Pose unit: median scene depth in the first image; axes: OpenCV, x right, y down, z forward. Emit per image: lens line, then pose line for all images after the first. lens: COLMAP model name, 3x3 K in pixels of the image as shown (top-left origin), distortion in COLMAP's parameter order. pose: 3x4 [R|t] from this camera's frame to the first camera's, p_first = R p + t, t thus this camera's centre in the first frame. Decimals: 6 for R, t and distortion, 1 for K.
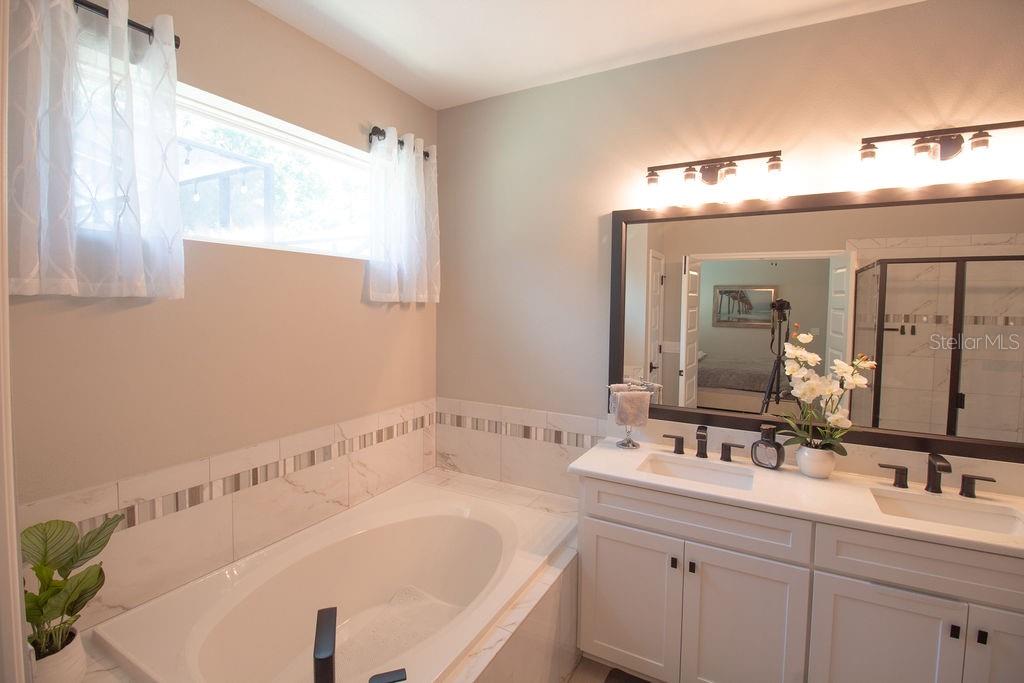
lens RADIAL K [[484.6, 0, 502.2], [0, 484.6, 323.7], [0, 0, 1]] dist [-0.014503, -0.008896]
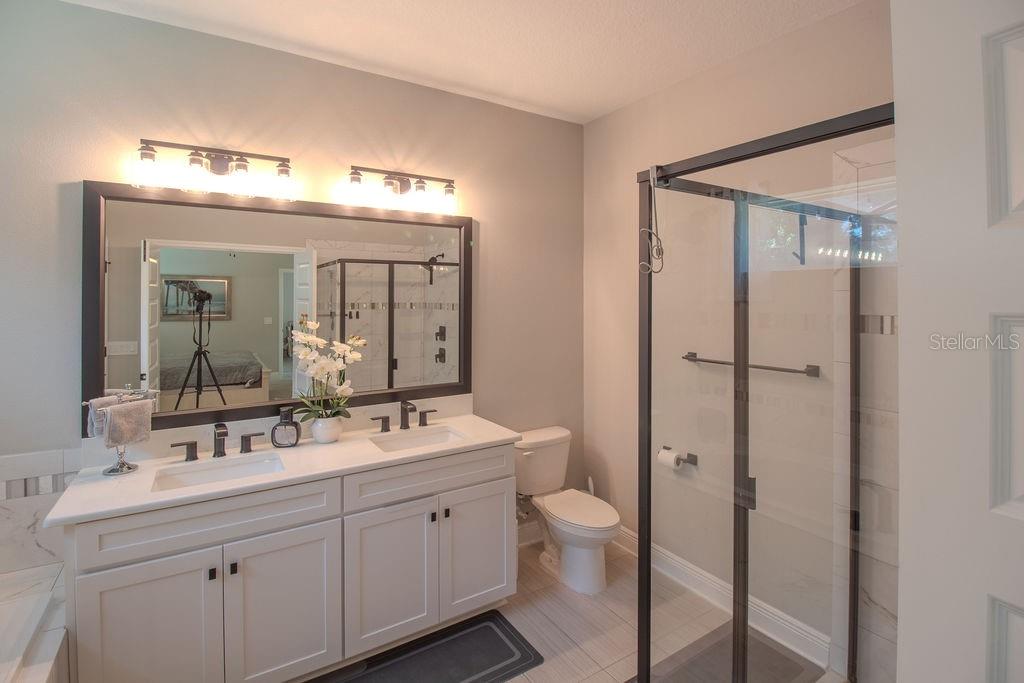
lens RADIAL K [[483.3, 0, 525.7], [0, 483.3, 297.4], [0, 0, 1]] dist [-0.000464, -0.009542]
pose [[0.458209, -0.011125, 0.888775, -0.158012], [0.042148, 0.999069, -0.009224, -0.004422], [-0.887844, 0.041687, 0.458252, 0.009243]]
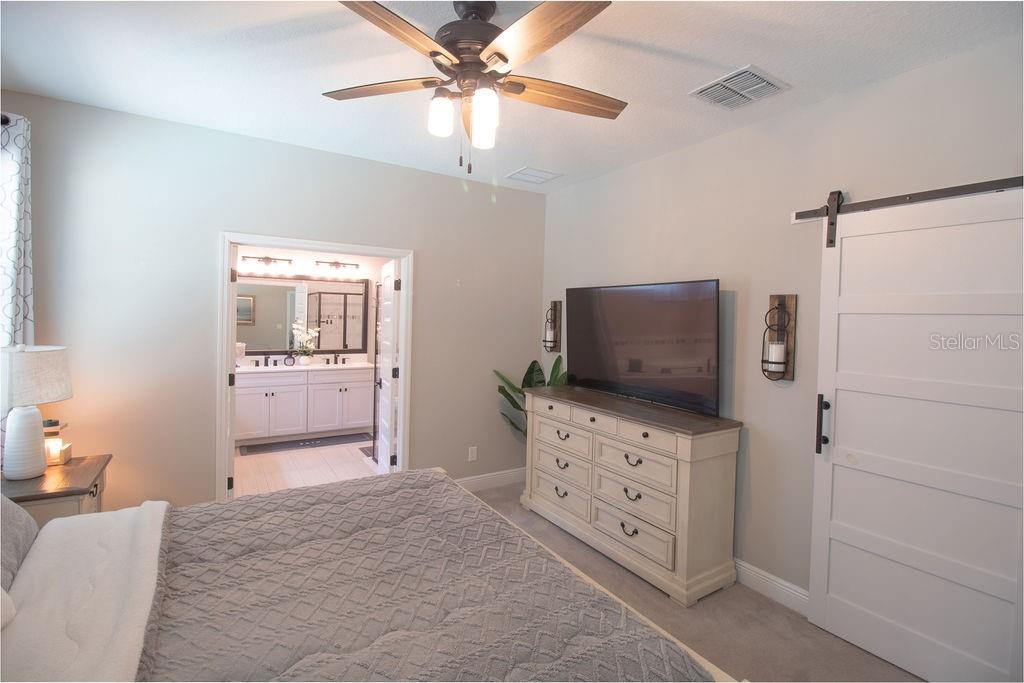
lens RADIAL K [[474.2, 0, 514.3], [0, 474.2, 324.7], [0, 0, 1]] dist [-0.014989, -0.001402]
pose [[0.475890, -0.016346, 0.879353, -1.288247], [0.018307, 0.999795, 0.008677, 0.044366], [-0.879314, 0.011969, 0.476092, -1.536573]]
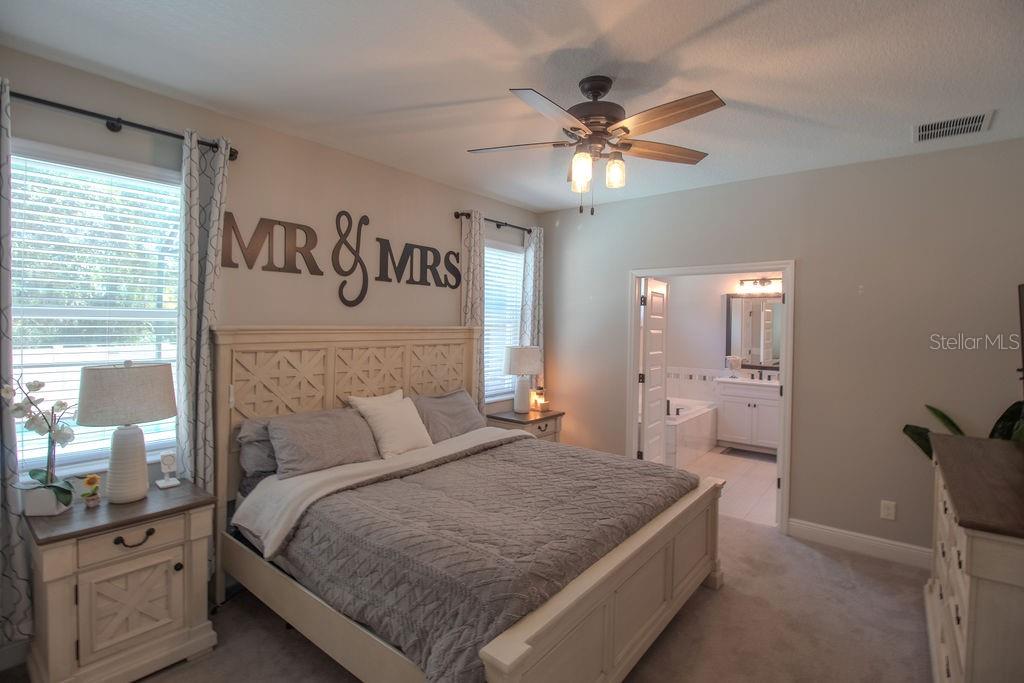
lens RADIAL K [[476.6, 0, 509.7], [0, 476.6, 327.9], [0, 0, 1]] dist [-0.001208, -0.000448]
pose [[0.985662, 0.002708, -0.168709, -0.607420], [-0.008750, 0.999346, -0.035081, 0.077326], [0.168503, 0.036054, 0.985041, -2.143171]]
